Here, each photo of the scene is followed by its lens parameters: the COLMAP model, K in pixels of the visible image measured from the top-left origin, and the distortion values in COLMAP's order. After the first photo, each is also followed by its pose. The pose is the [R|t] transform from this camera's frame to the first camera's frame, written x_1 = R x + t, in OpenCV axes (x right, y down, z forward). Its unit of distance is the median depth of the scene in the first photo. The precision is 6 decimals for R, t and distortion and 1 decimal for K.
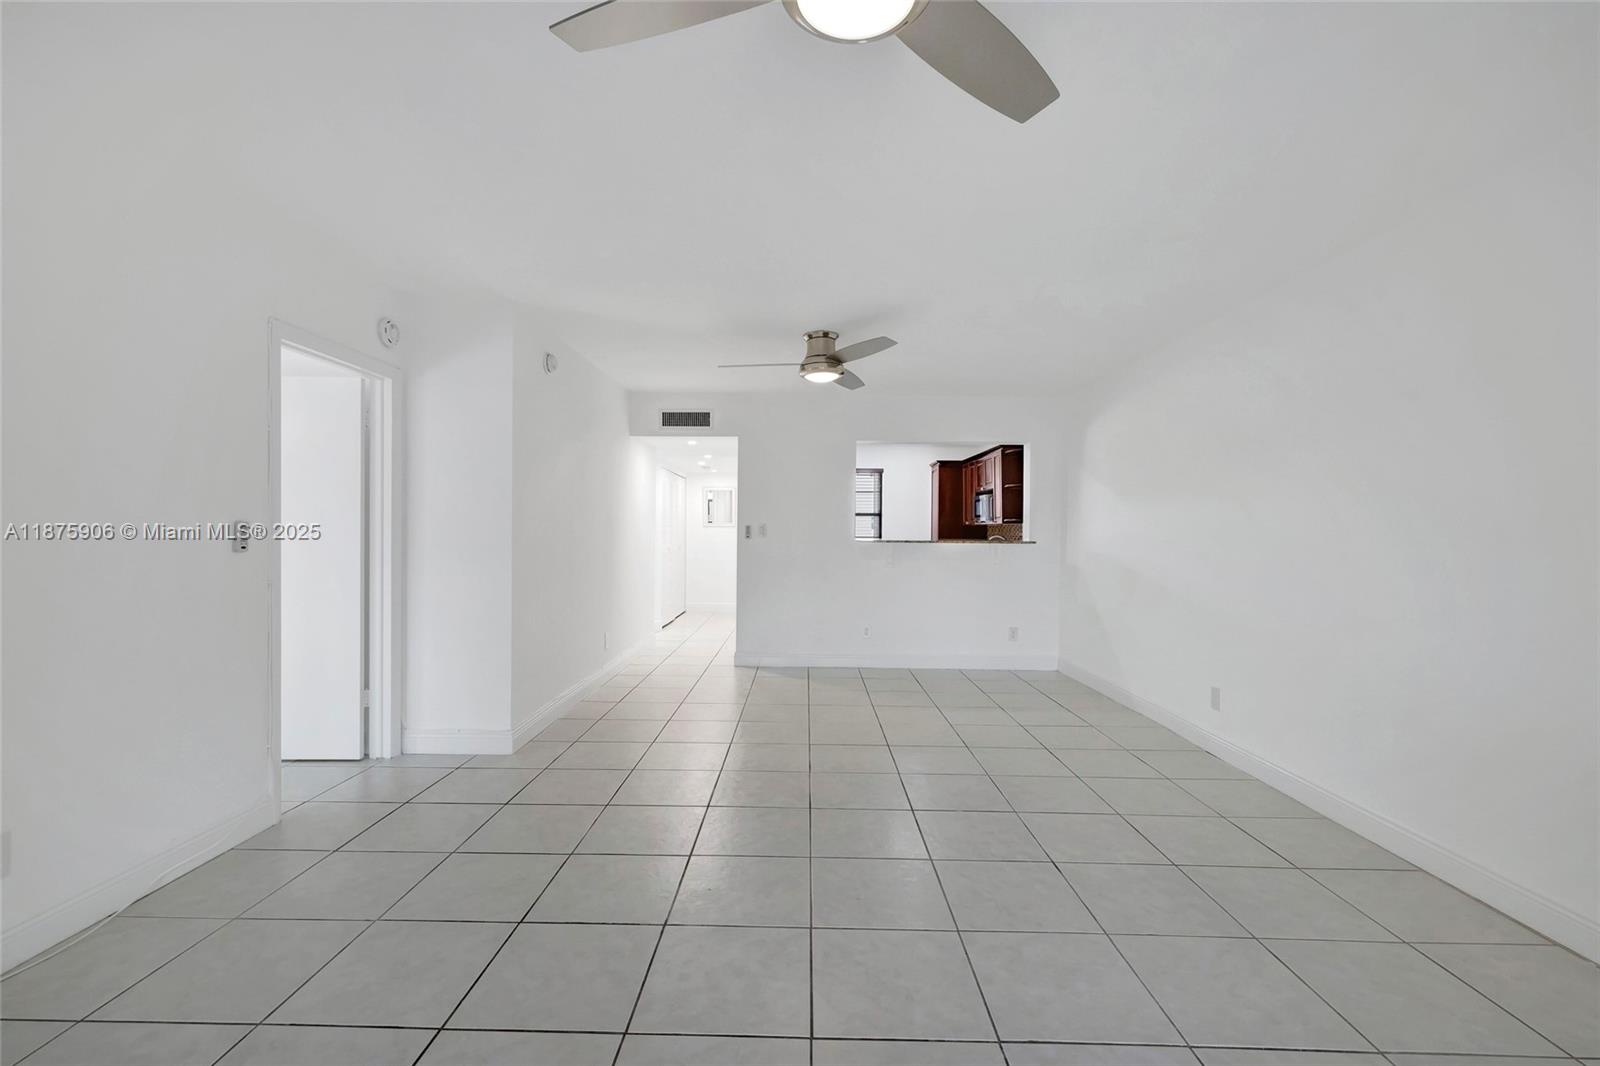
lens RADIAL K [[676.5, 0, 795.9], [0, 676.5, 535.6], [0, 0, 1]] dist [0.009010, 0.000683]
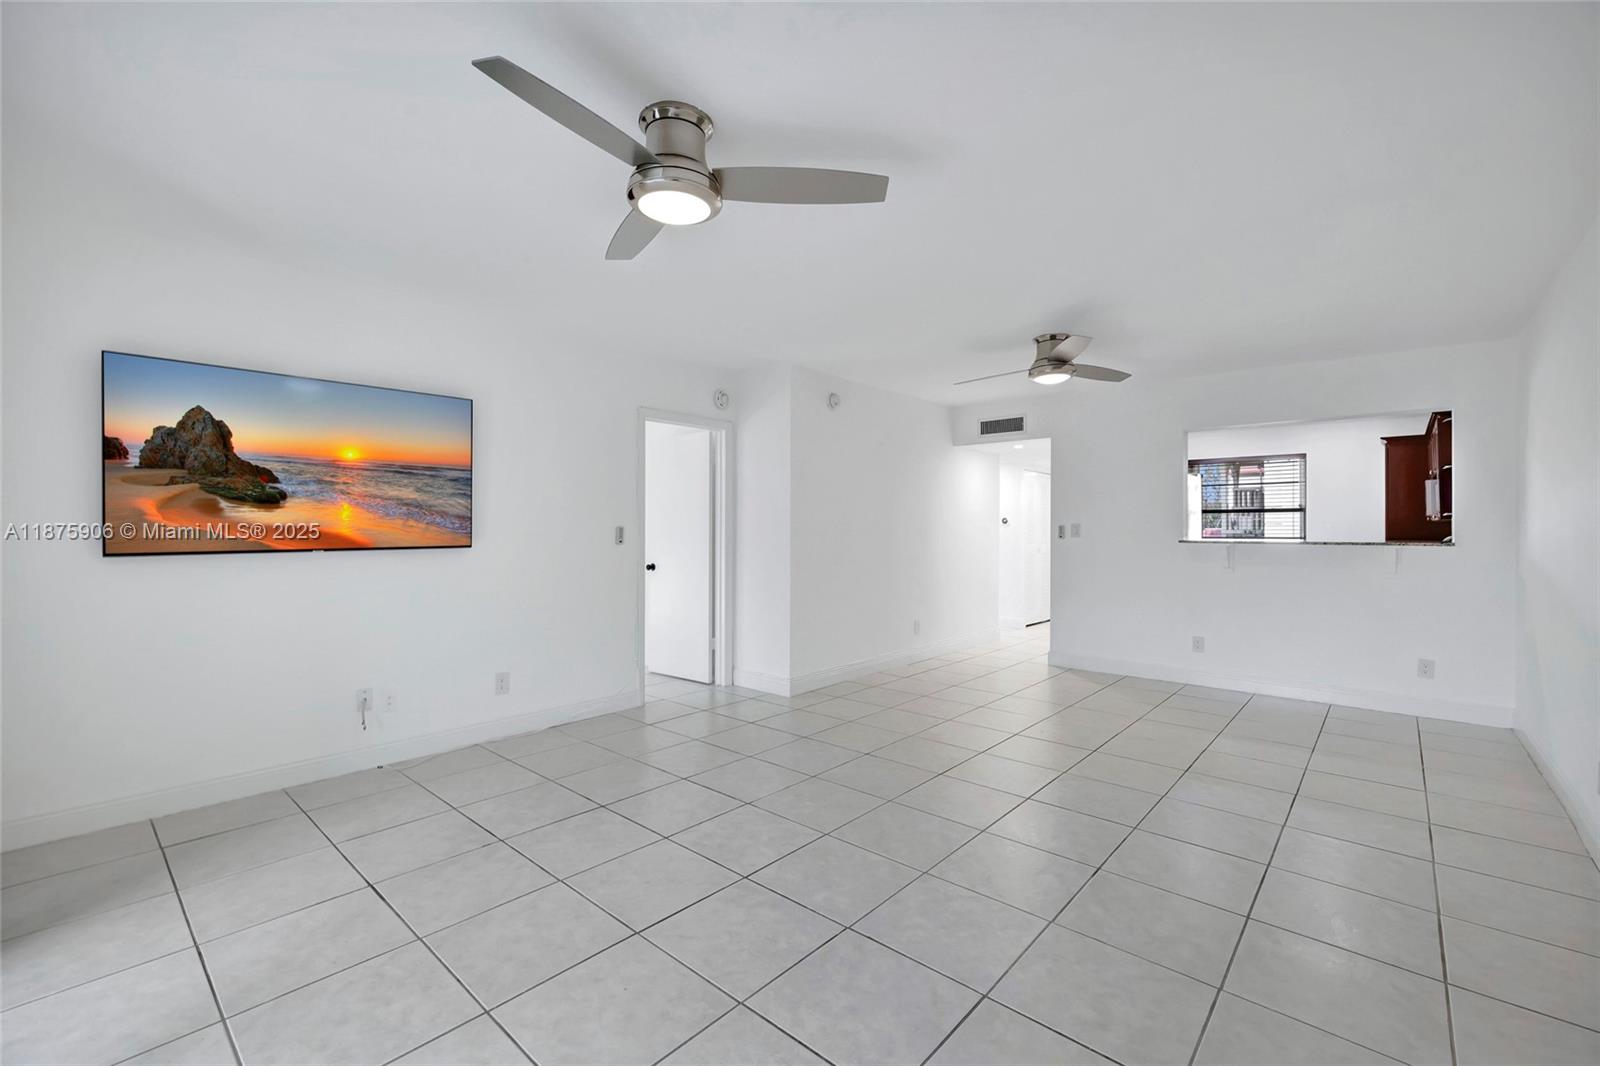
lens RADIAL K [[676.5, 0, 802.4], [0, 676.5, 531.9], [0, 0, 1]] dist [0.009010, 0.000683]
pose [[0.762547, -0.004282, -0.646918, 0.411699], [-0.000225, 0.999976, -0.006885, 0.002188], [0.646932, 0.005395, 0.762528, -0.014452]]
